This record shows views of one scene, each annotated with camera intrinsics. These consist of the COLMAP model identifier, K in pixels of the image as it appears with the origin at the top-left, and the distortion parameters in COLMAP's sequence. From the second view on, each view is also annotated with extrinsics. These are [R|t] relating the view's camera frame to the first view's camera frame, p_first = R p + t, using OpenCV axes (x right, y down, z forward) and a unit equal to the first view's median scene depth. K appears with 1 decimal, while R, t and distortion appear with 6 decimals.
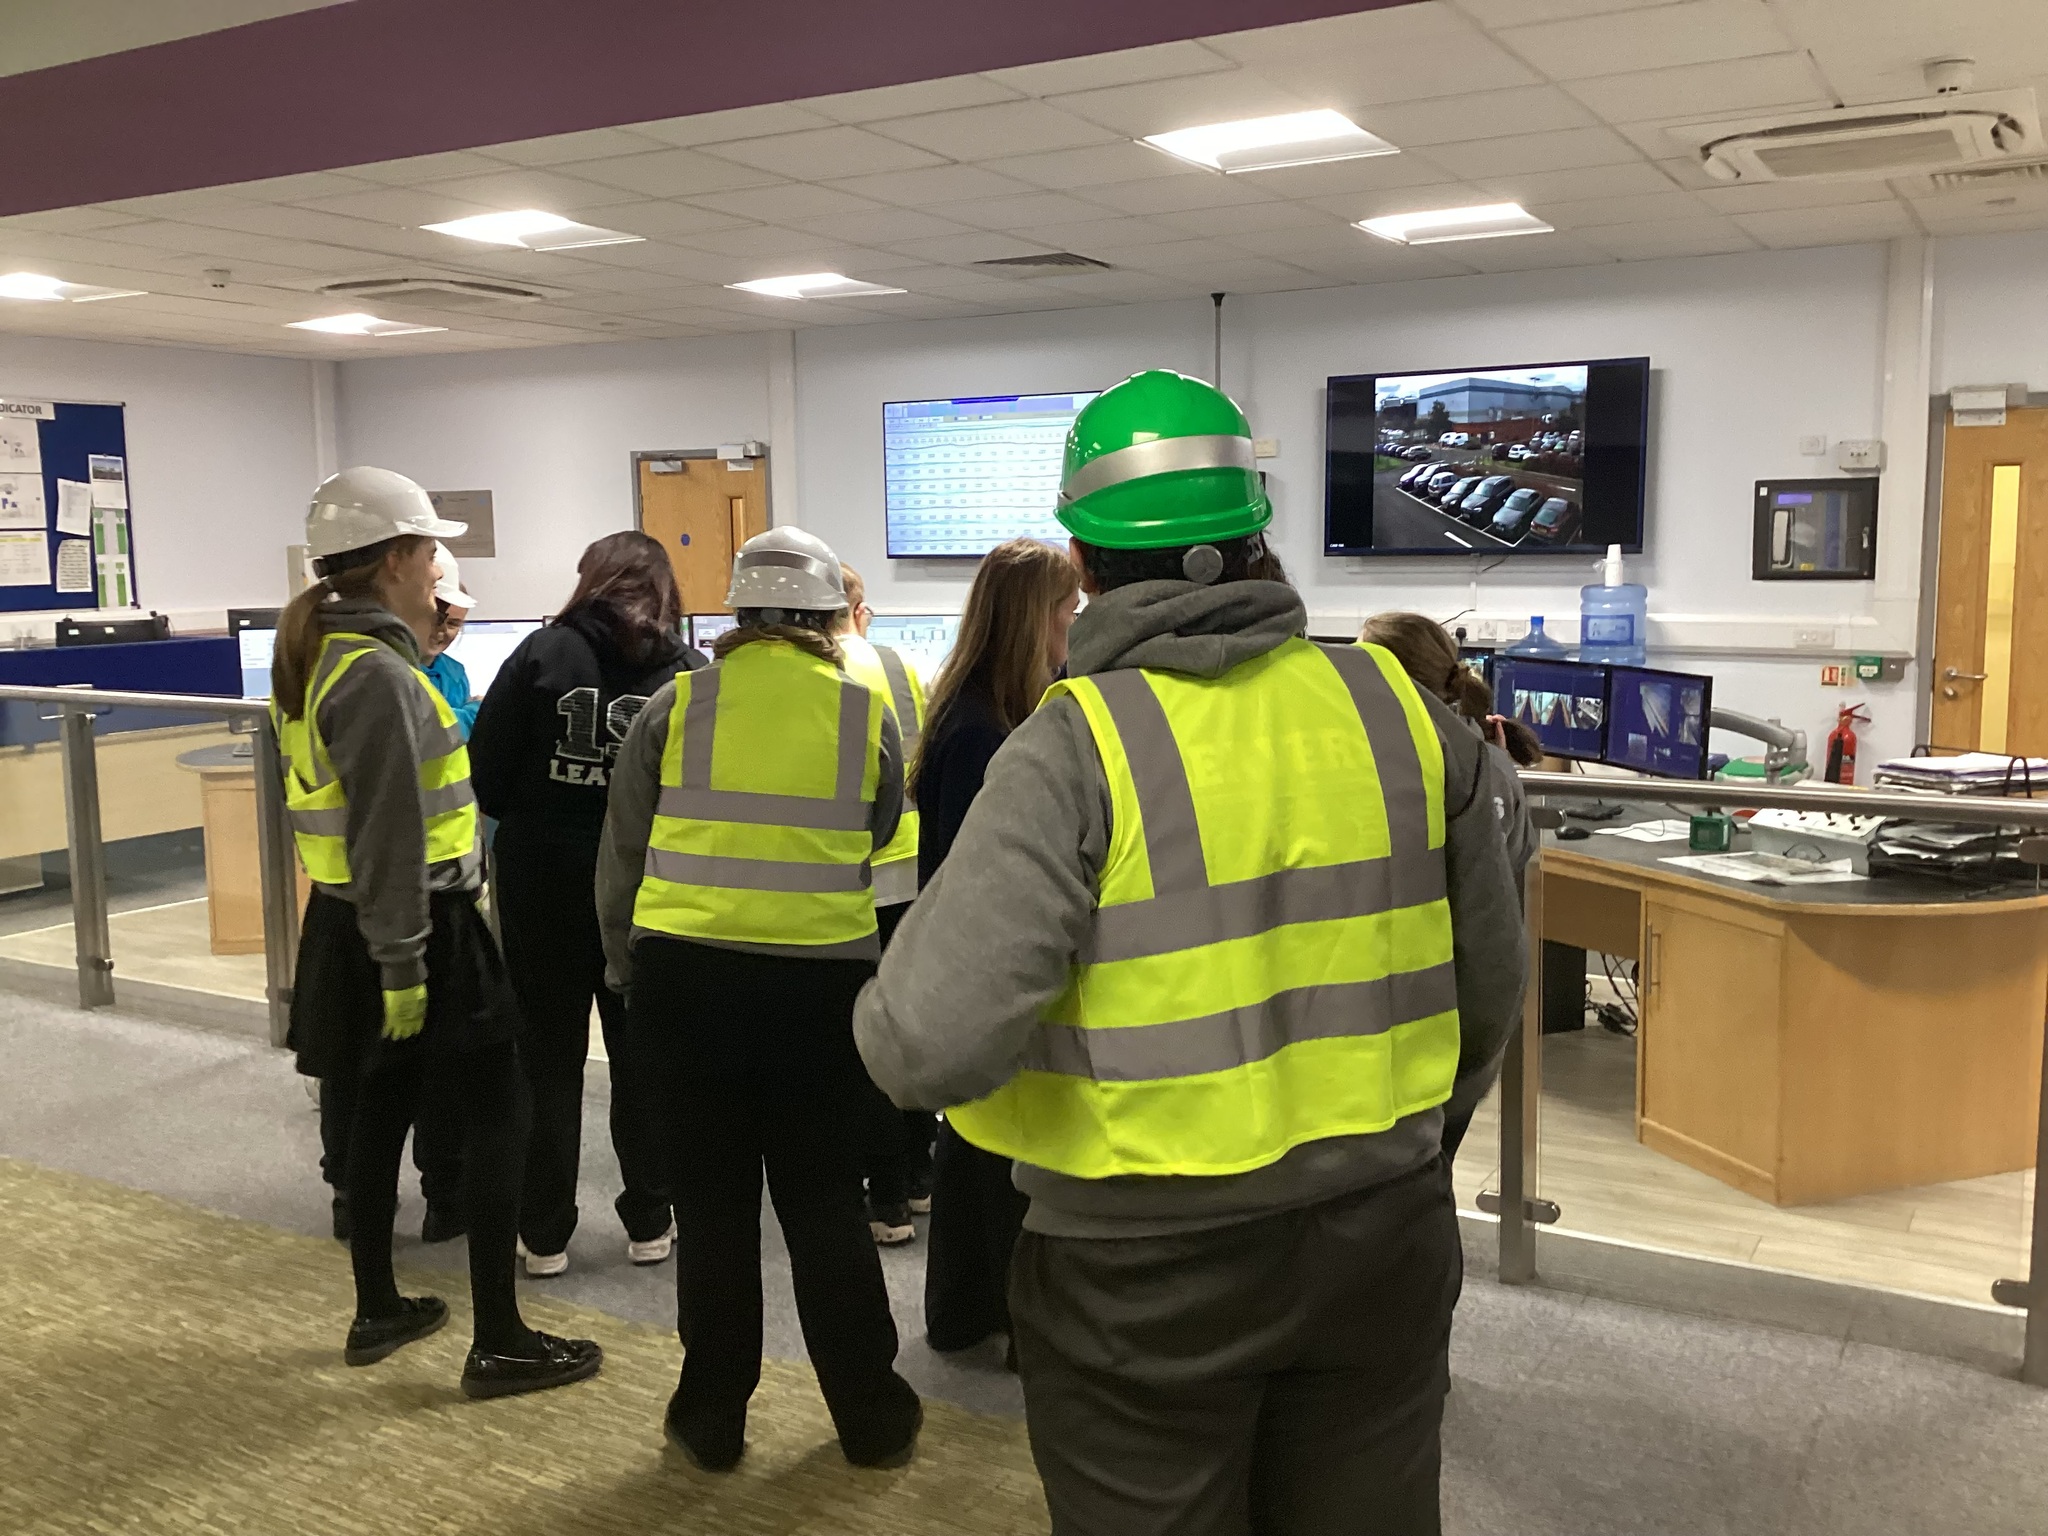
lens RADIAL K [[1853.4, 0, 1023.1], [0, 1853.4, 764.1], [0, 0, 1]] dist [0.044463, 0.000000]
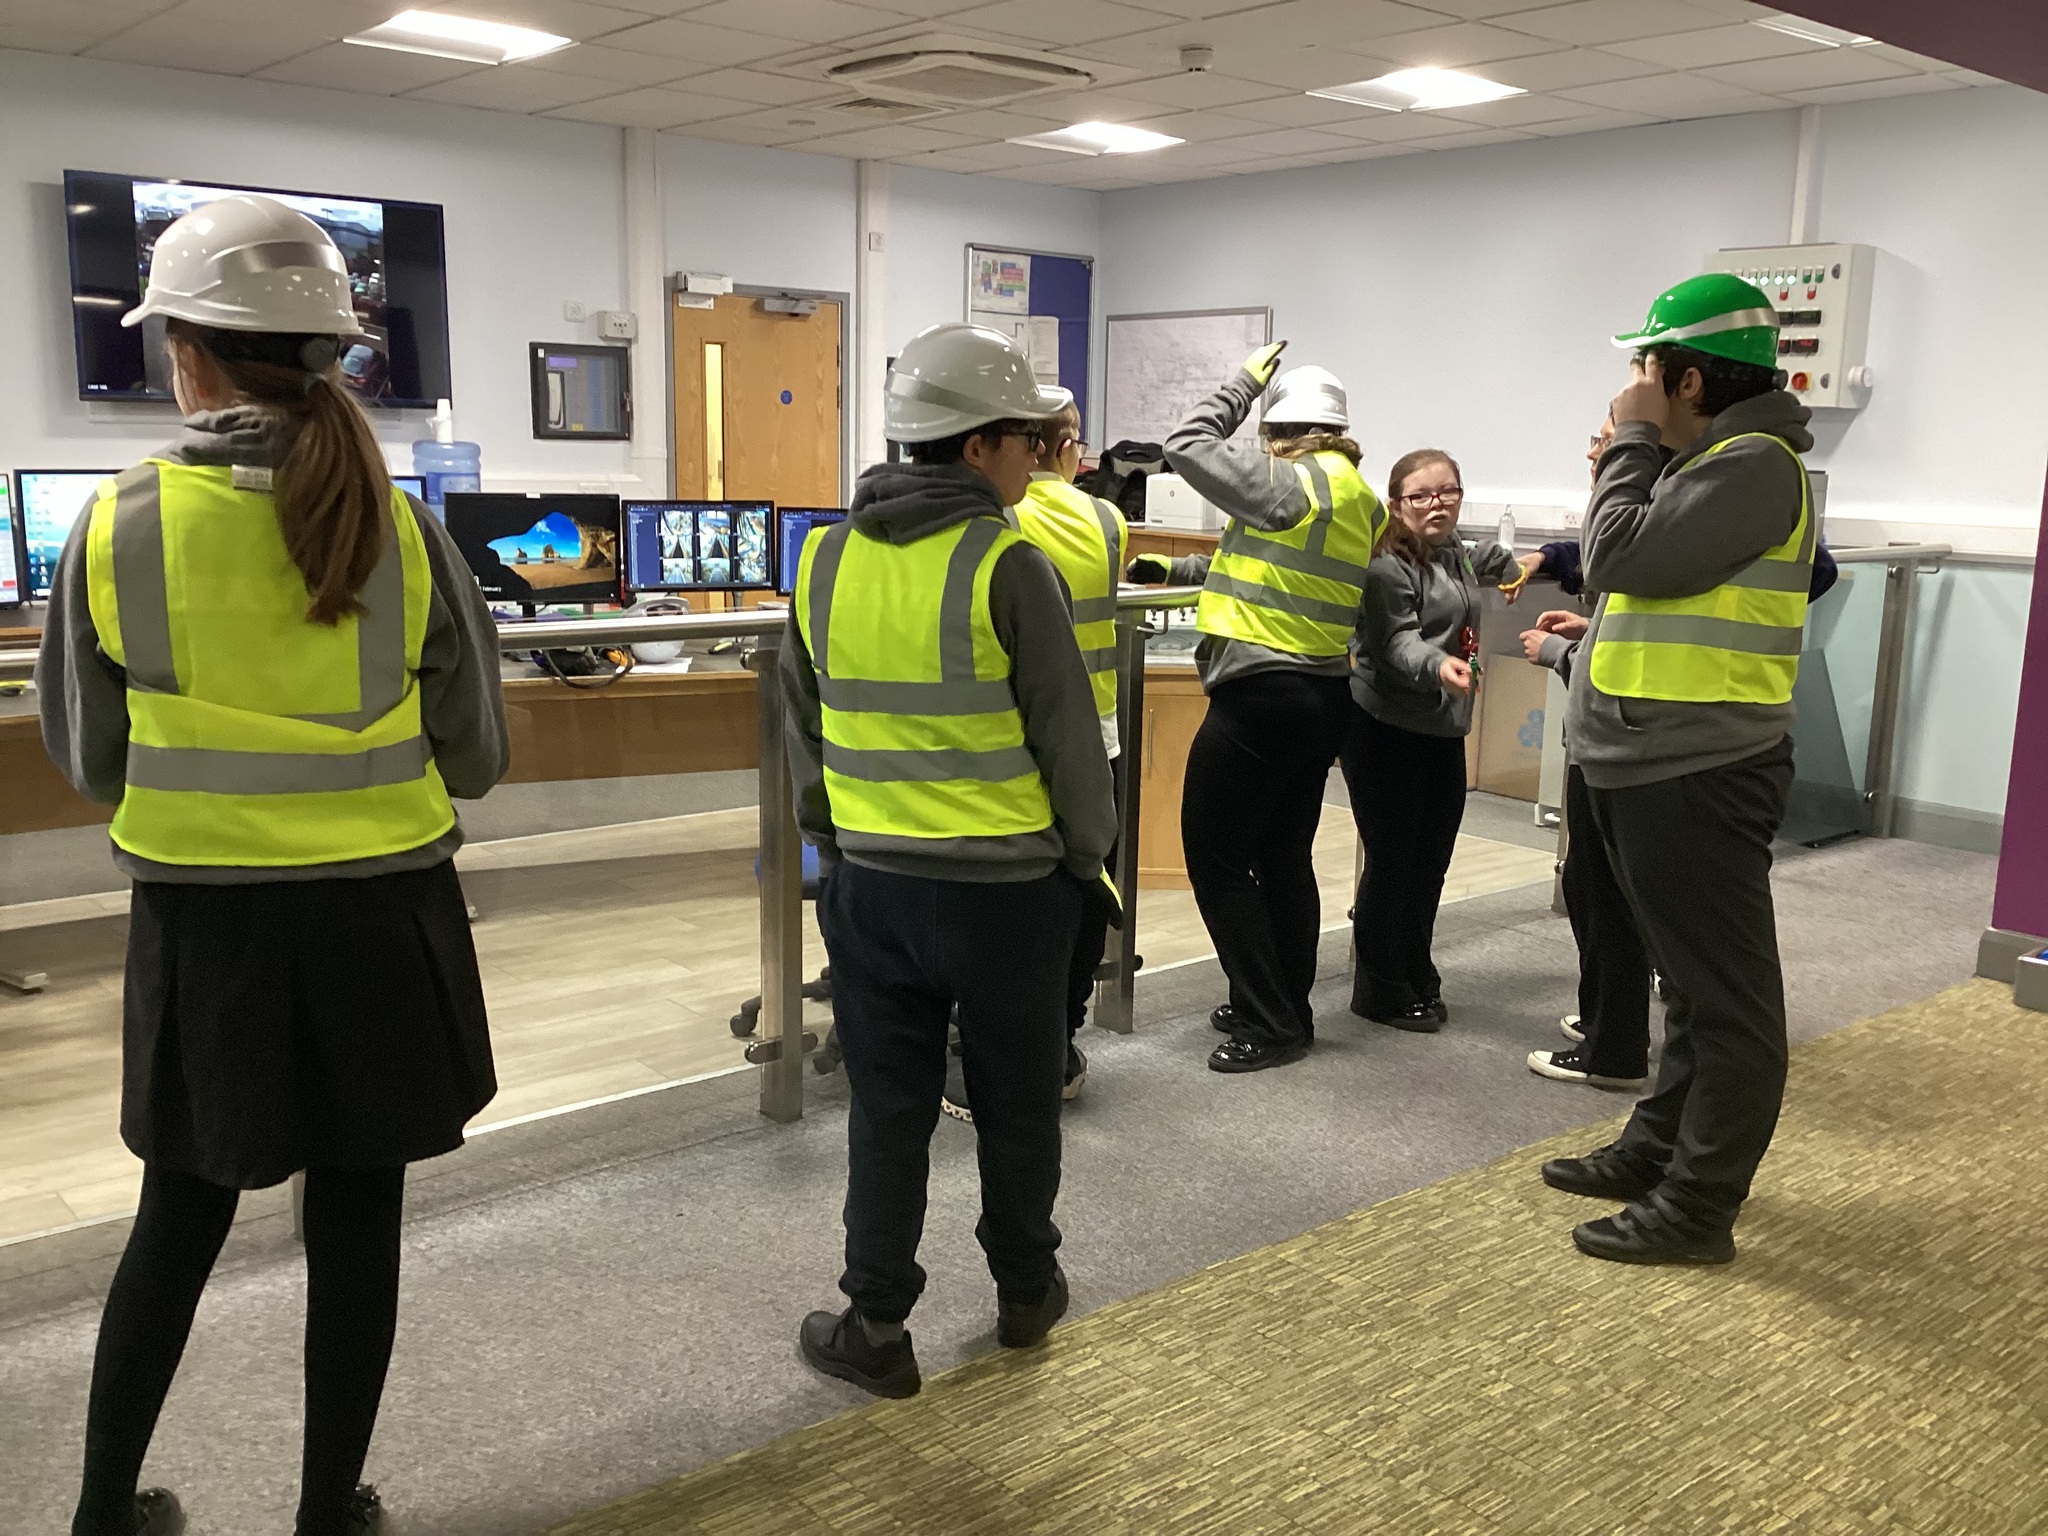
lens RADIAL K [[1853.4, 0, 1023.5], [0, 1853.4, 769.4], [0, 0, 1]] dist [0.044463, 0.000000]
pose [[0.330941, -0.155131, 0.930813, -0.522427], [0.092113, 0.986995, 0.131745, -0.028141], [-0.939145, 0.042141, 0.340927, 0.397707]]
